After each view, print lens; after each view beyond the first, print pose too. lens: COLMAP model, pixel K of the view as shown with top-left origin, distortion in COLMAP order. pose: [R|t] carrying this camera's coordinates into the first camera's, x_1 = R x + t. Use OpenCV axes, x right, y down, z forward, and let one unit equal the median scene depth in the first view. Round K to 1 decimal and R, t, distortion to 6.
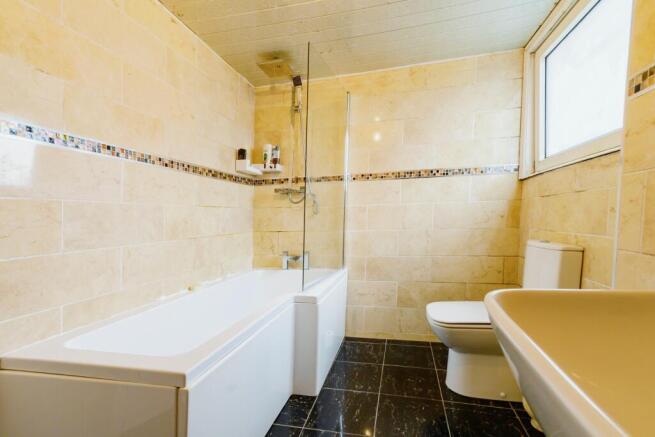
lens RADIAL K [[288.5, 0, 327.4], [0, 288.5, 241.9], [0, 0, 1]] dist [0.003057, 0.000531]
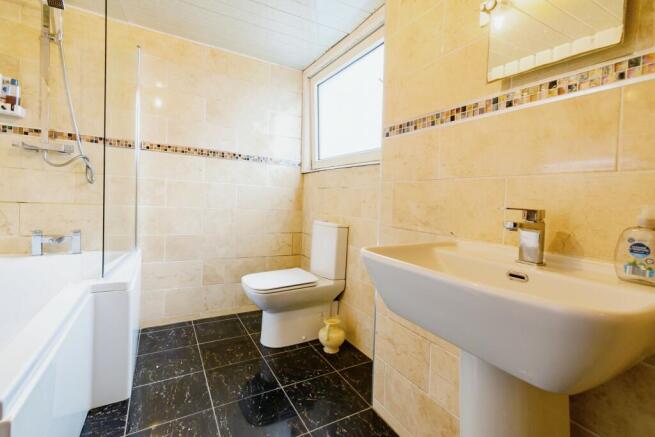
lens RADIAL K [[285.6, 0, 327.5], [0, 285.6, 218.5], [0, 0, 1]] dist [-0.002907, -0.000368]
pose [[0.736093, 0.019856, 0.676590, -0.111871], [-0.012739, 0.999799, -0.015482, 0.004816], [-0.676761, 0.002778, 0.736198, -0.011777]]
